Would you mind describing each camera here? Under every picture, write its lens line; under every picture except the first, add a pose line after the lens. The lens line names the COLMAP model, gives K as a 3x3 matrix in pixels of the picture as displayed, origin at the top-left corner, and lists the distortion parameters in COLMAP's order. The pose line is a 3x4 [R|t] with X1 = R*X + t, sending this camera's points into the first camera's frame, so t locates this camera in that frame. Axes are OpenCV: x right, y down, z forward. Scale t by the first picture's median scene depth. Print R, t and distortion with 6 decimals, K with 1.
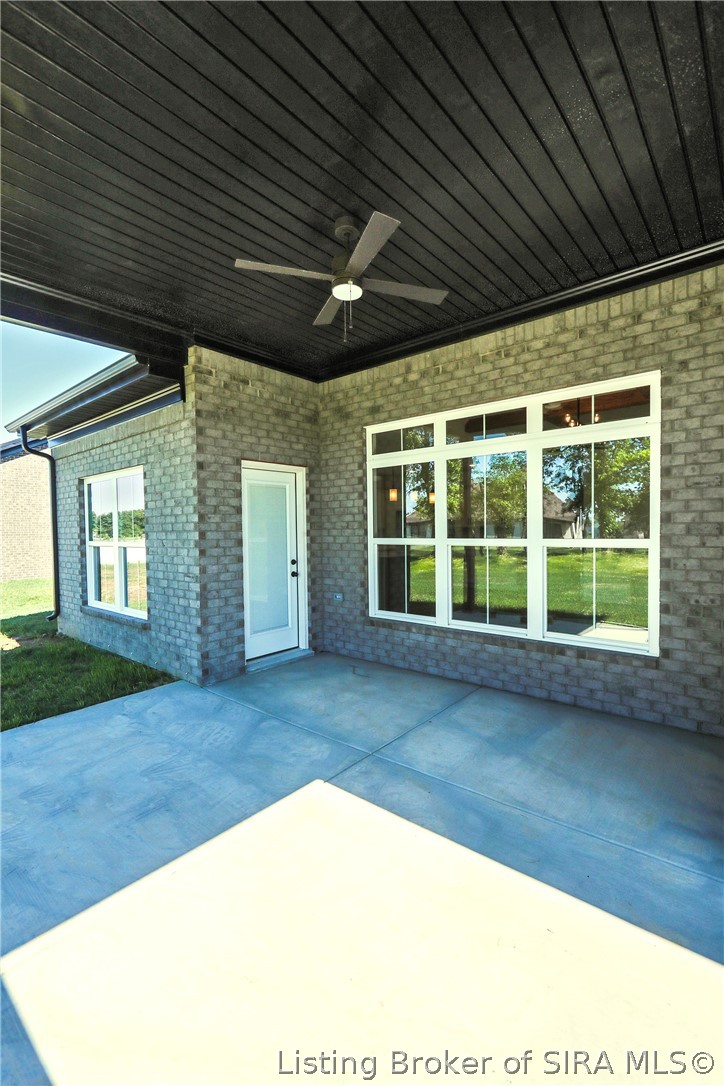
lens RADIAL K [[475.7, 0, 367.4], [0, 475.7, 549.2], [0, 0, 1]] dist [-0.005441, 0.002096]
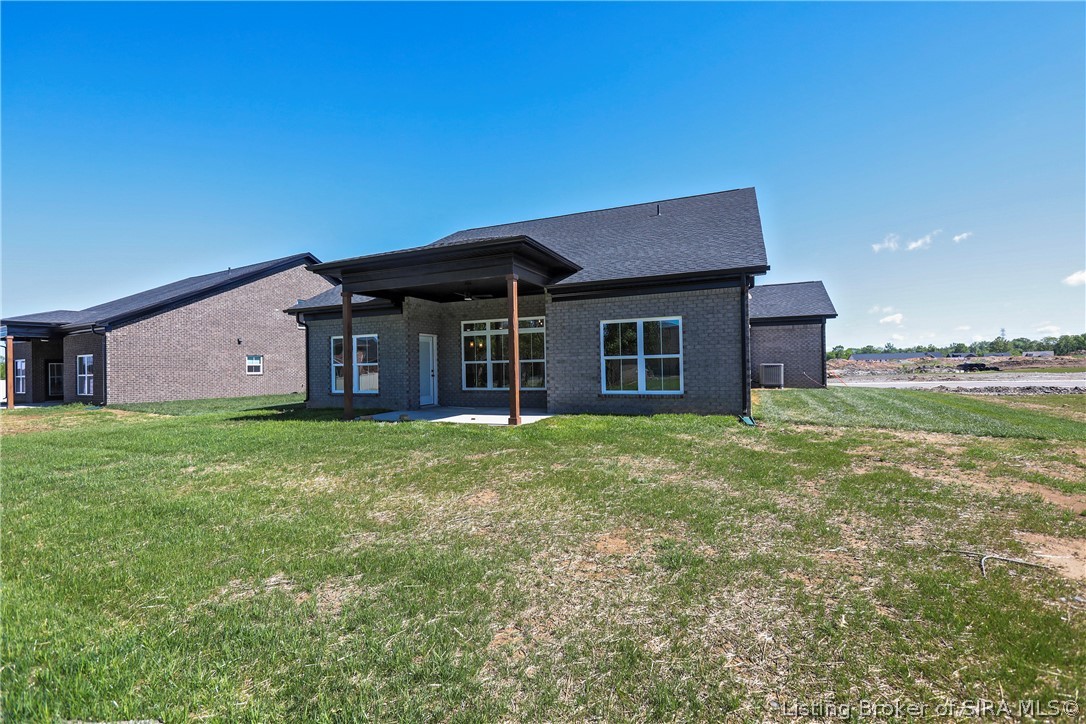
lens RADIAL K [[475.7, 0, 544.4], [0, 475.7, 365.0], [0, 0, 1]] dist [-0.005441, 0.002096]
pose [[0.956862, -0.000184, 0.290543, -0.368441], [0.015735, 0.998565, -0.051189, 0.156953], [-0.290117, 0.053552, 0.955492, -1.896027]]
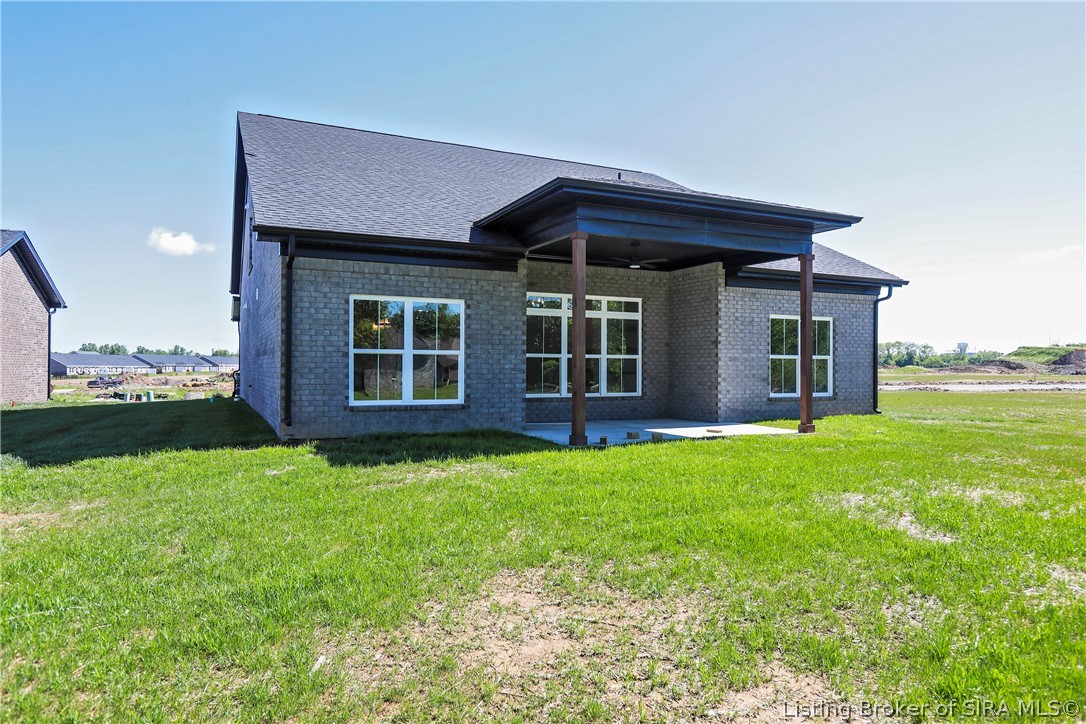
lens RADIAL K [[691.0, 0, 541.4], [0, 691.0, 363.5], [0, 0, 1]] dist [0.006056, 0.000448]
pose [[0.410084, 0.020874, 0.911809, -2.513775], [0.027075, 0.999019, -0.035047, 0.116489], [-0.911646, 0.039060, 0.409117, -0.125737]]
